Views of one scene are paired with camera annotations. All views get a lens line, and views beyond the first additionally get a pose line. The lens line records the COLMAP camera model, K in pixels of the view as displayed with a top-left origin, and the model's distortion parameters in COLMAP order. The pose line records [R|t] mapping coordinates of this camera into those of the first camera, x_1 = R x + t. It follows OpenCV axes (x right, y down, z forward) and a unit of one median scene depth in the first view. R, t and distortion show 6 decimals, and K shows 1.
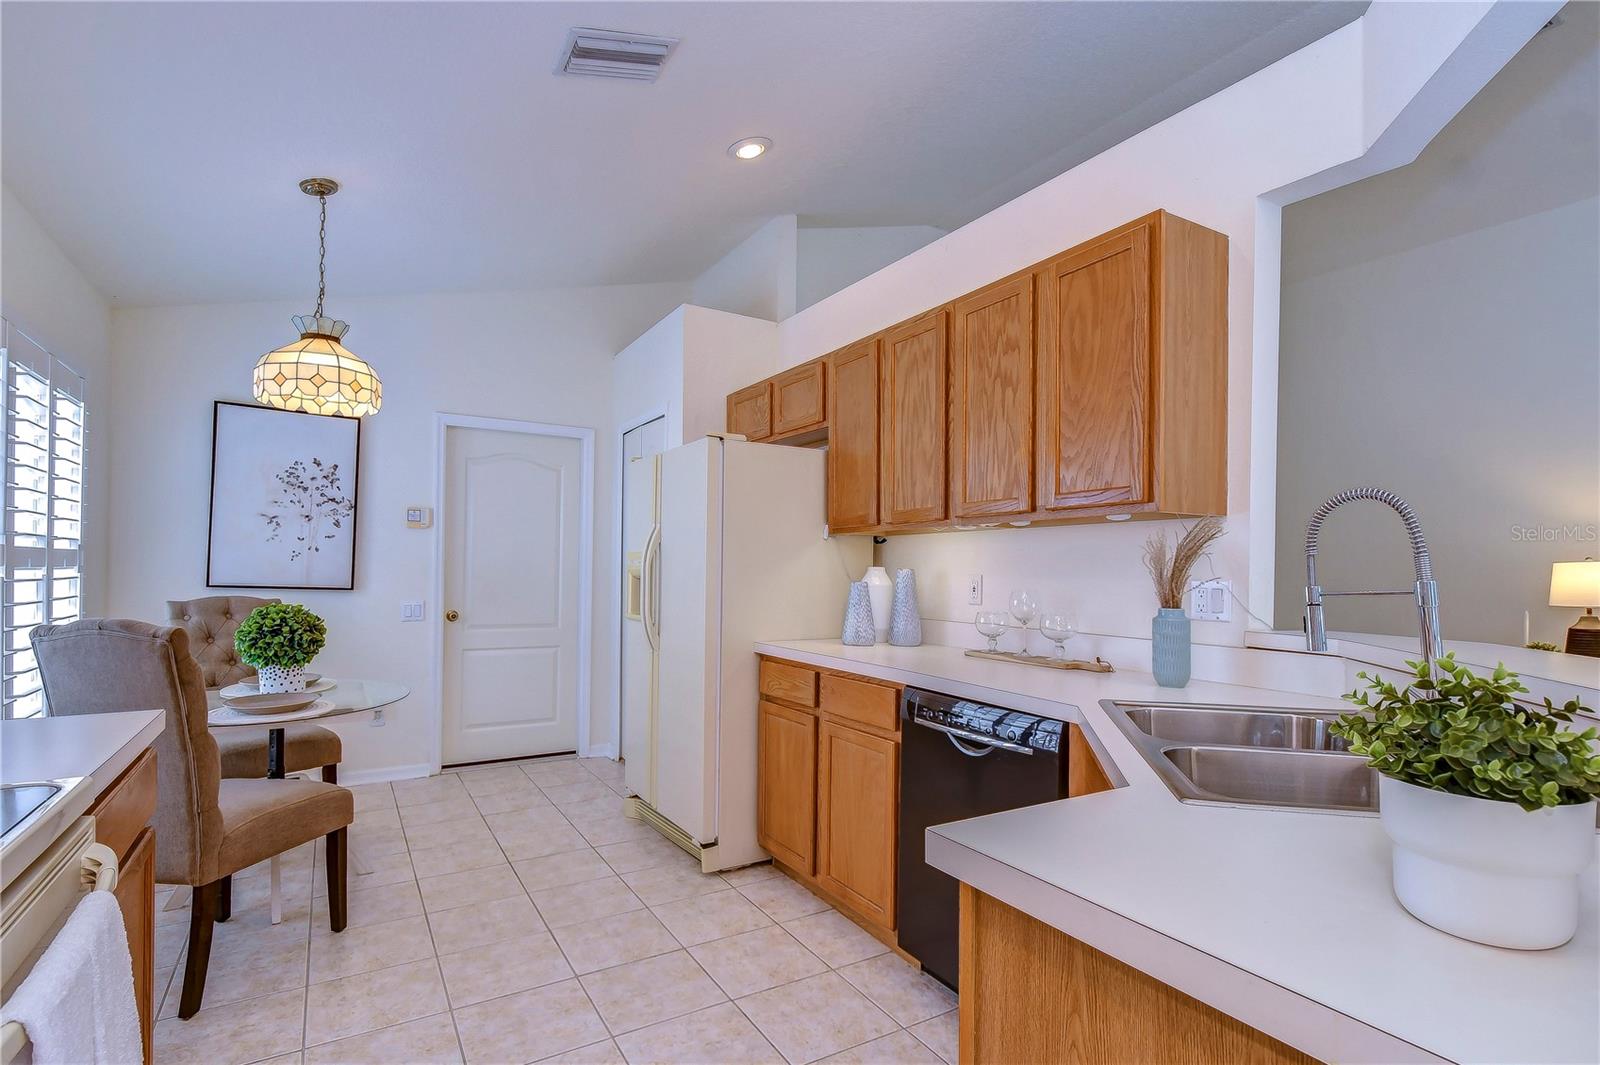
lens RADIAL K [[773.7, 0, 795.7], [0, 773.7, 561.3], [0, 0, 1]] dist [0.013257, -0.010298]
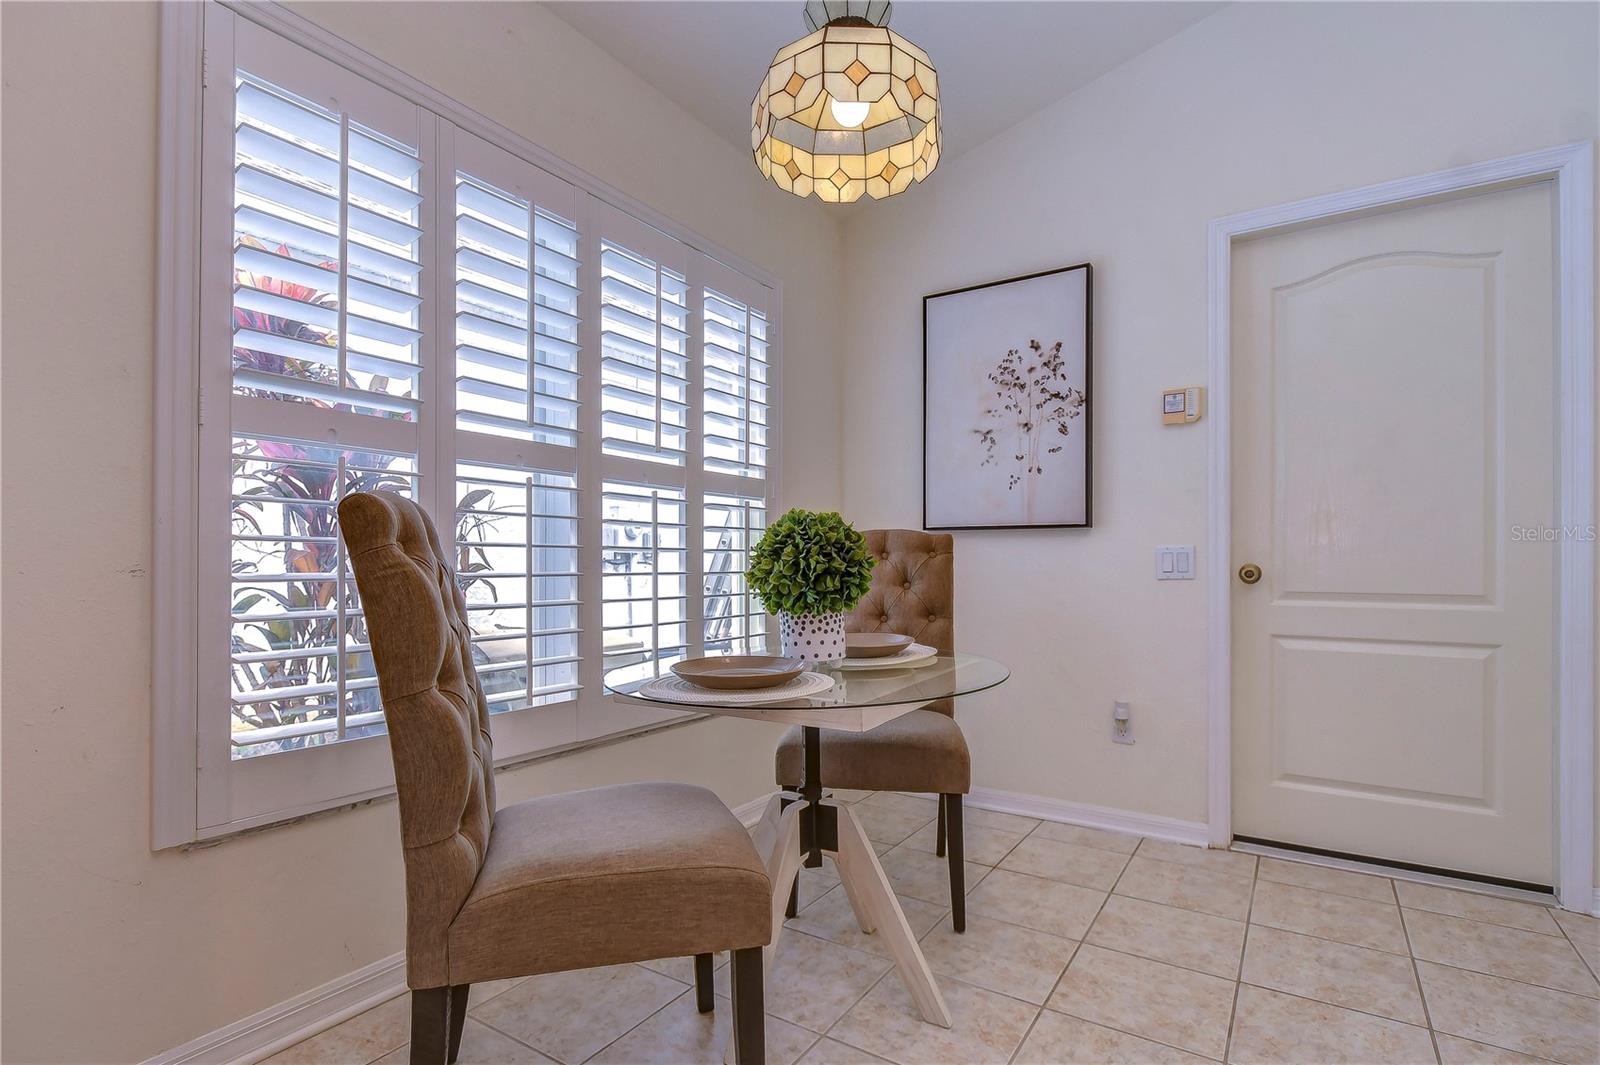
lens RADIAL K [[773.7, 0, 802.2], [0, 773.7, 561.2], [0, 0, 1]] dist [0.013257, -0.010298]
pose [[0.437941, -0.010102, -0.898947, -0.128842], [0.012244, 0.999911, -0.005271, 0.099531], [0.898920, -0.008698, 0.438026, 0.754057]]
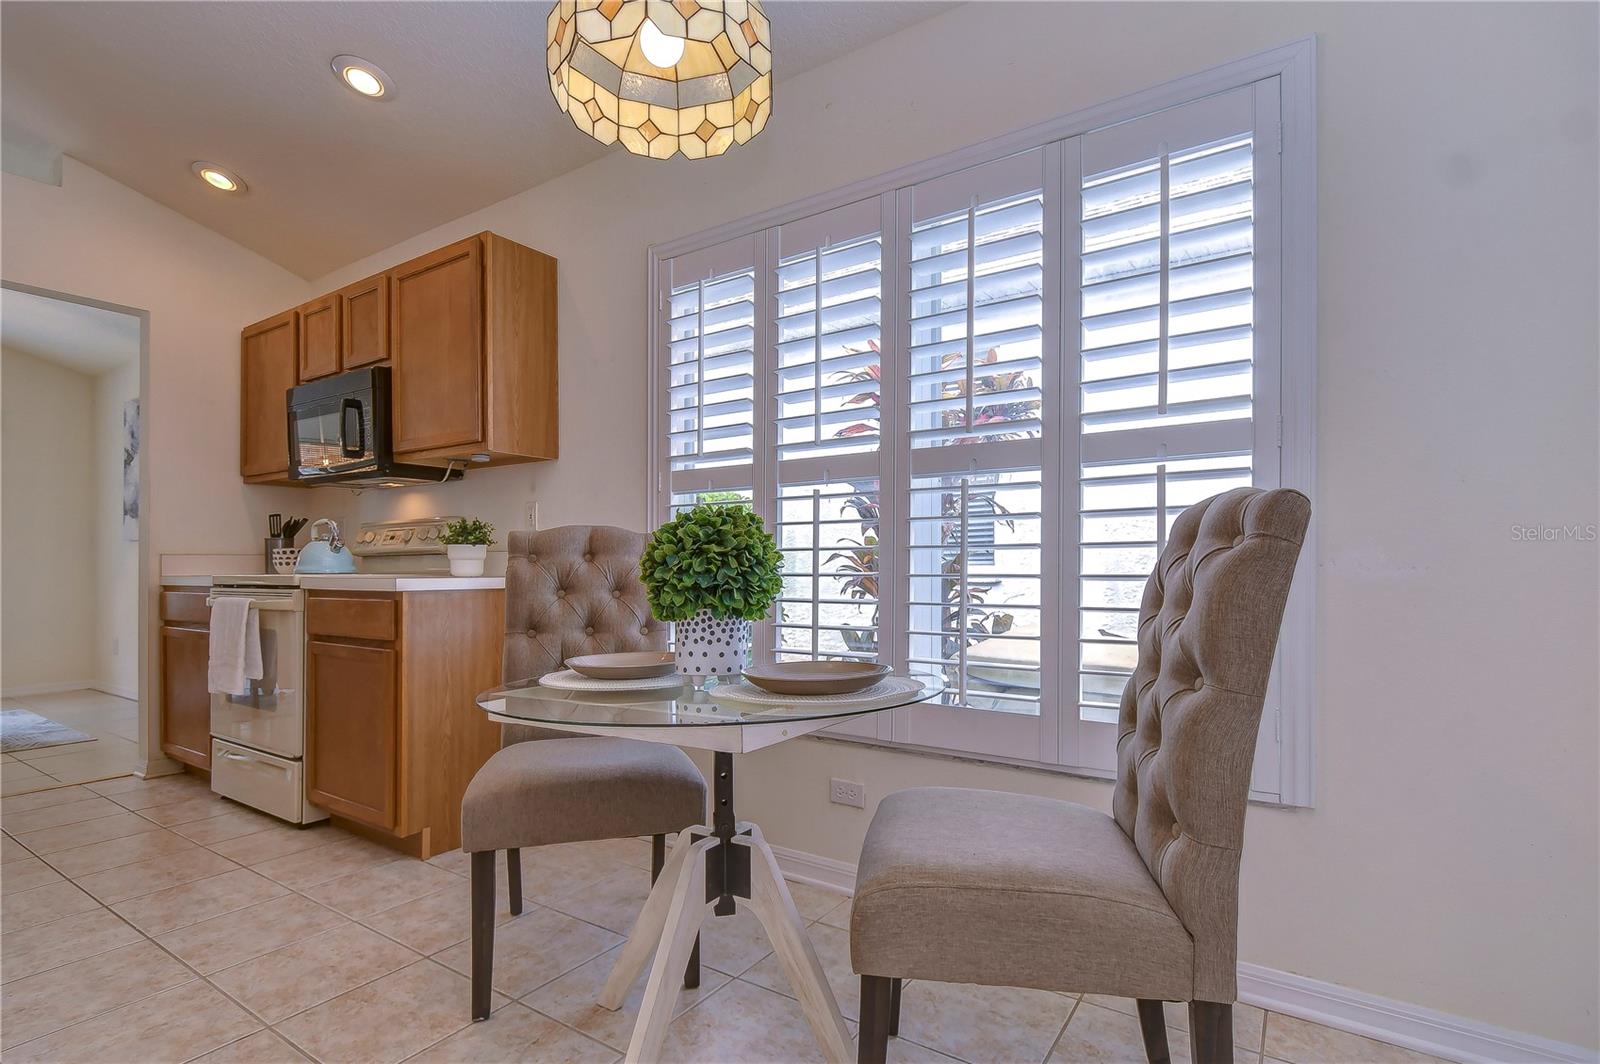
lens RADIAL K [[773.7, 0, 782.1], [0, 773.7, 564.1], [0, 0, 1]] dist [0.013257, -0.010298]
pose [[-0.912319, -0.013120, -0.409271, -0.505196], [-0.005262, 0.999780, -0.020321, 0.110250], [0.409447, -0.016386, -0.912187, 1.540632]]
